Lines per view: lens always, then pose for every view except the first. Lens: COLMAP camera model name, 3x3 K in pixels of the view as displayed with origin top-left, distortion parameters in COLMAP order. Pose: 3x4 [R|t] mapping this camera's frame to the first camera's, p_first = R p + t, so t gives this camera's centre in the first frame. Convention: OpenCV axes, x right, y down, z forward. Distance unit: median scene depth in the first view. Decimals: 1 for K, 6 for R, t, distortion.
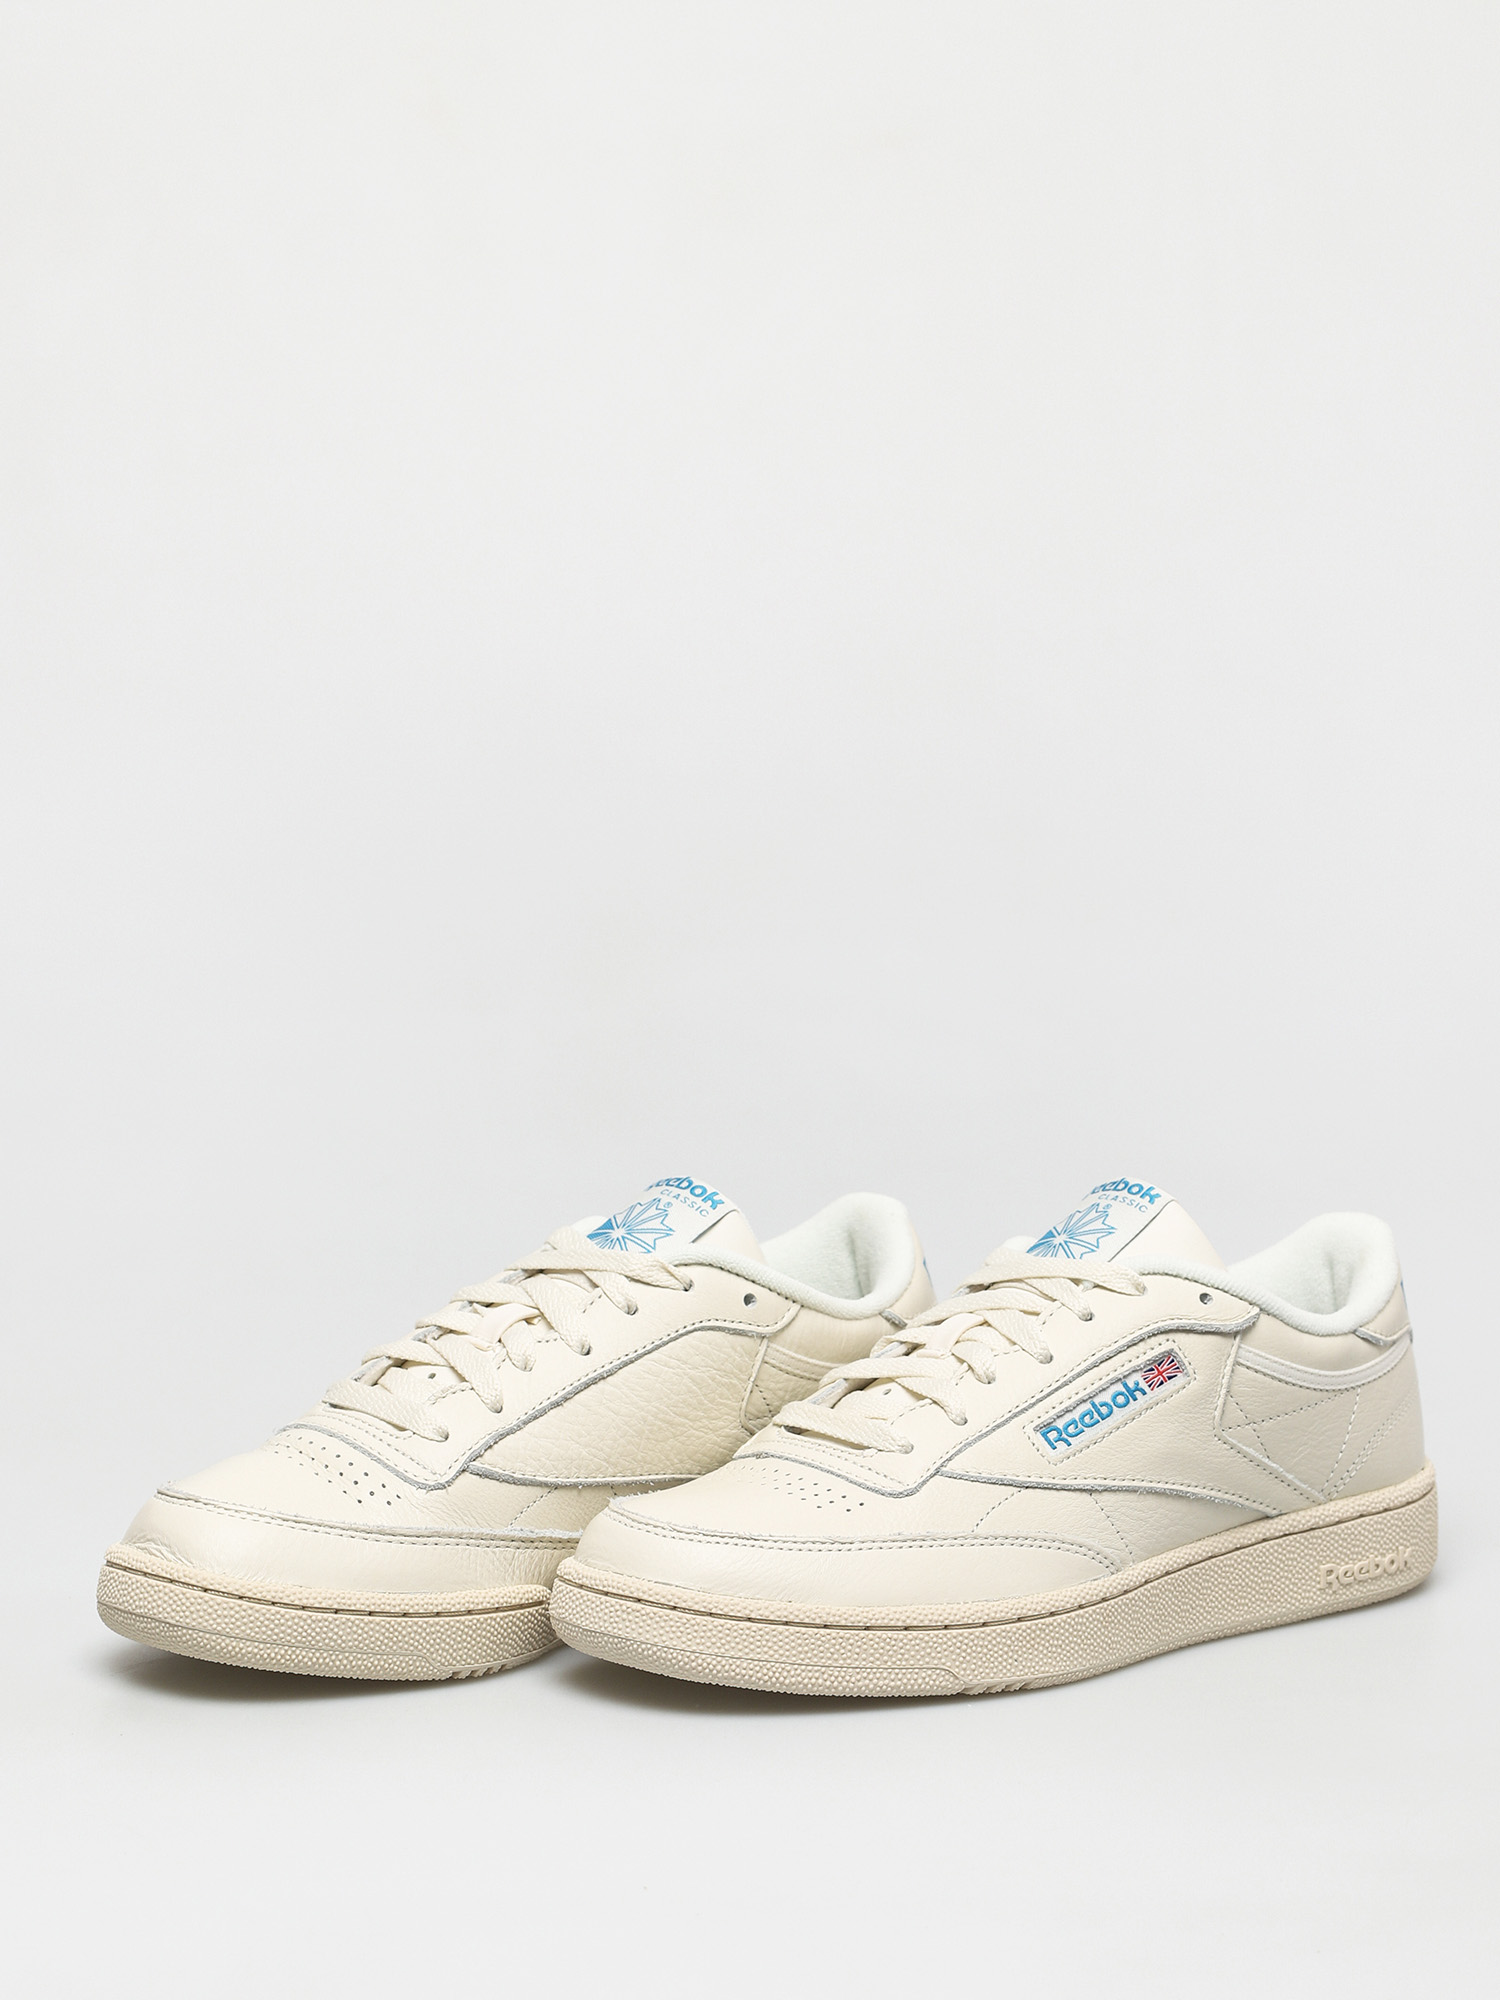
lens RADIAL K [[7250.1, 0, 750.0], [0, 7250.1, 1000.0], [0, 0, 1]] dist [0.042111, -4.767402]
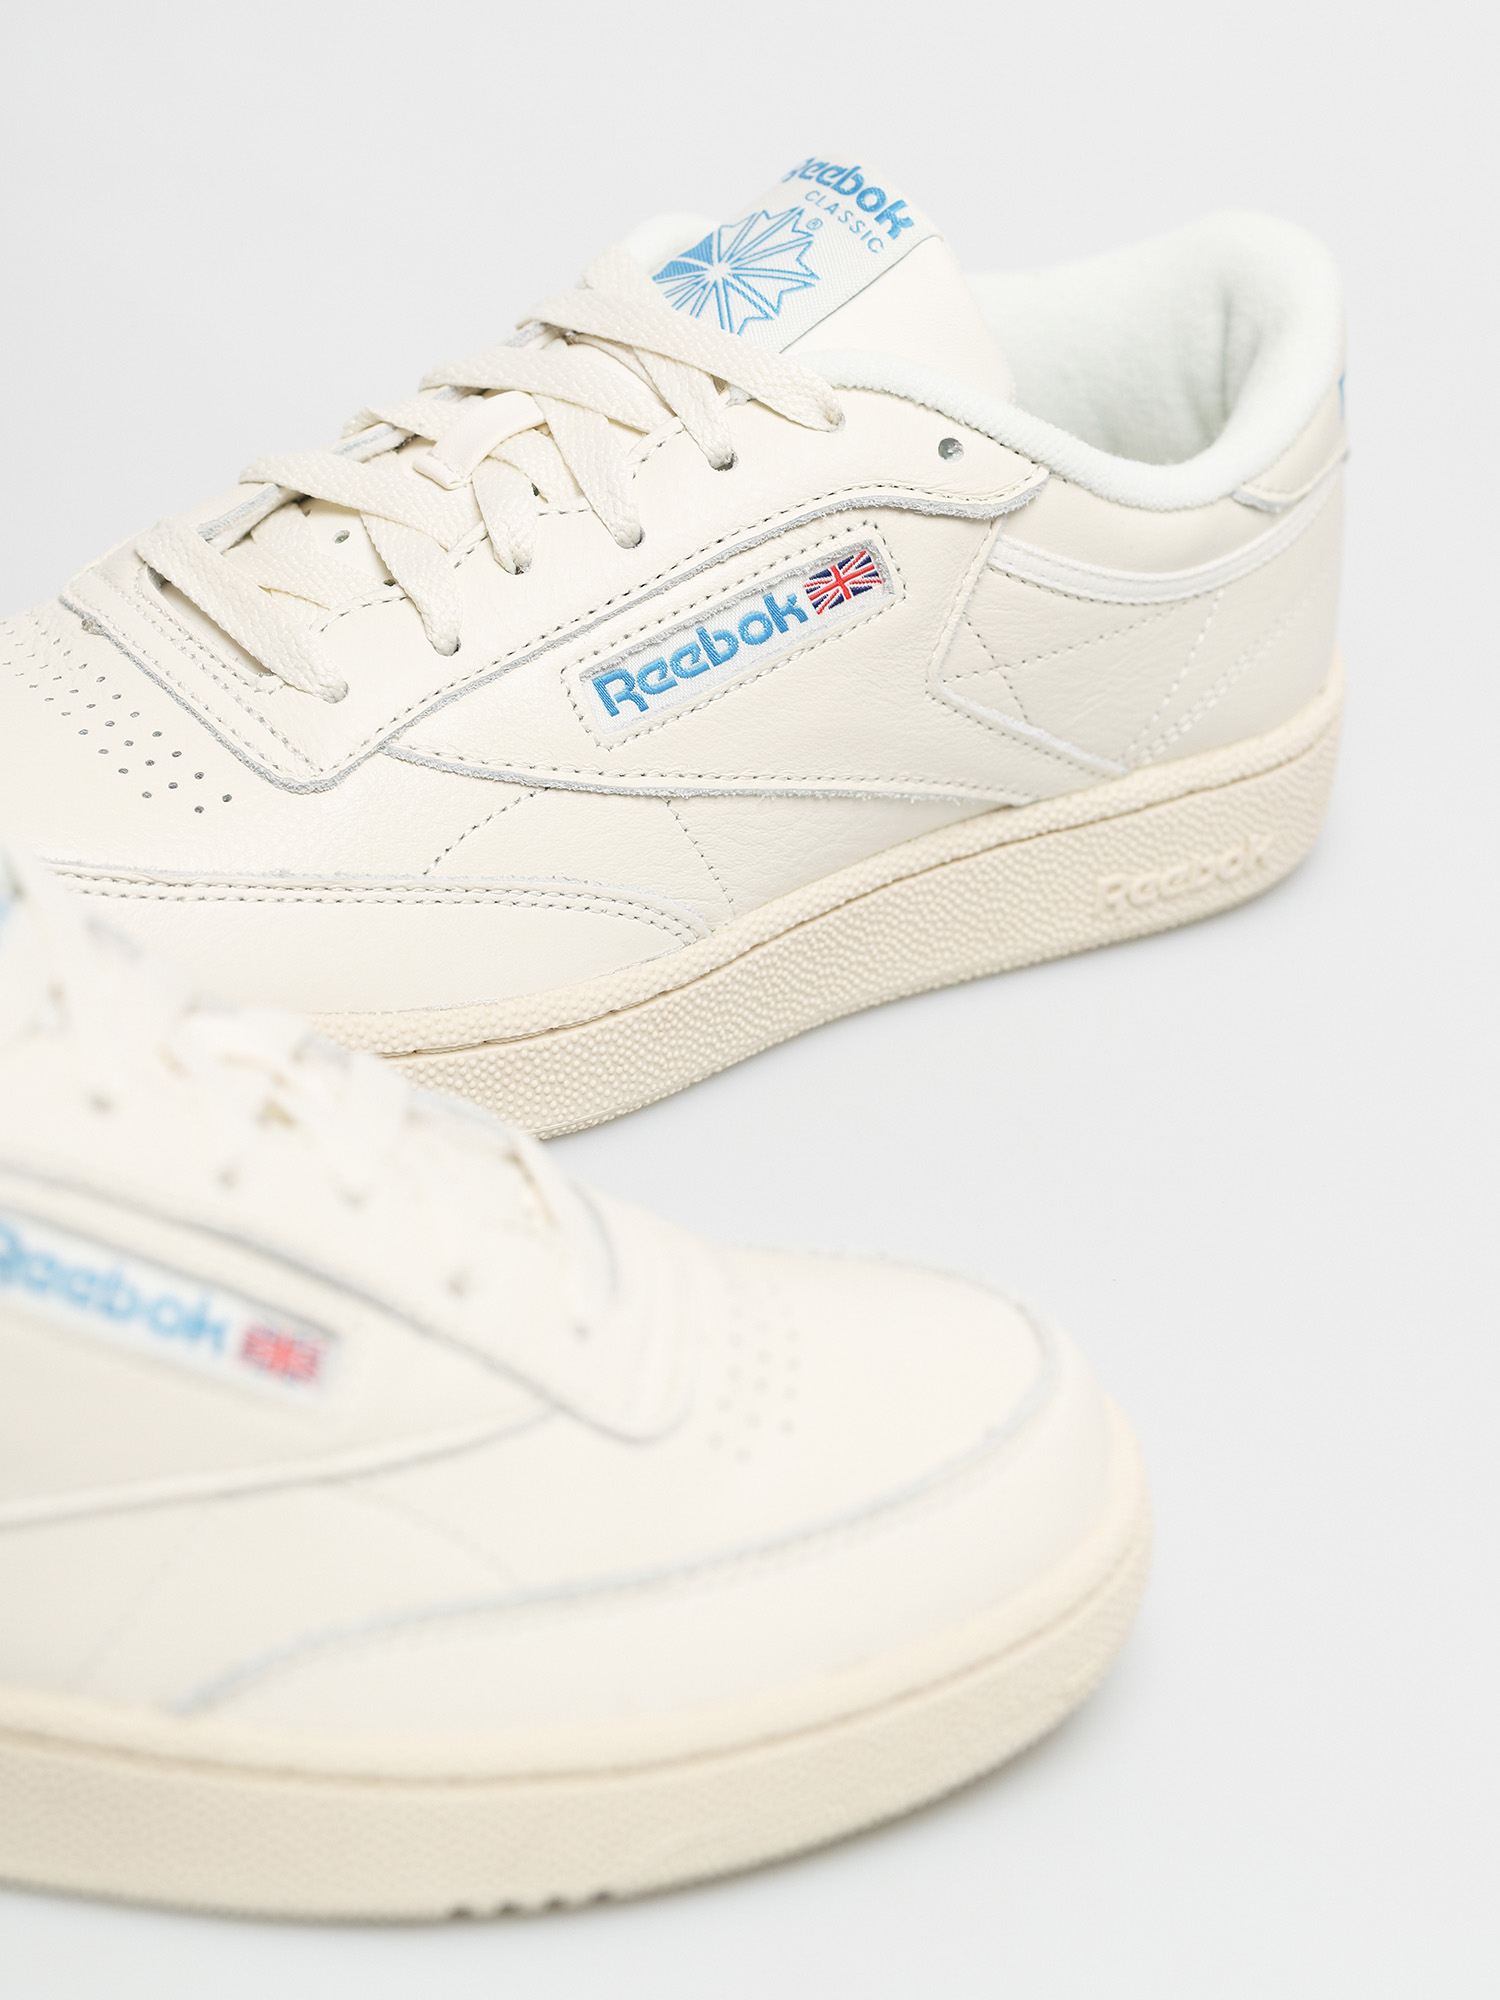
lens RADIAL K [[7250.1, 0, 750.0], [0, 7250.1, 1000.0], [0, 0, 1]] dist [0.042111, -4.767402]
pose [[0.987253, 0.159150, -0.001713, 0.055941], [-0.149744, 0.932445, 0.328820, -0.098088], [0.053929, -0.324372, 0.944391, 0.474430]]
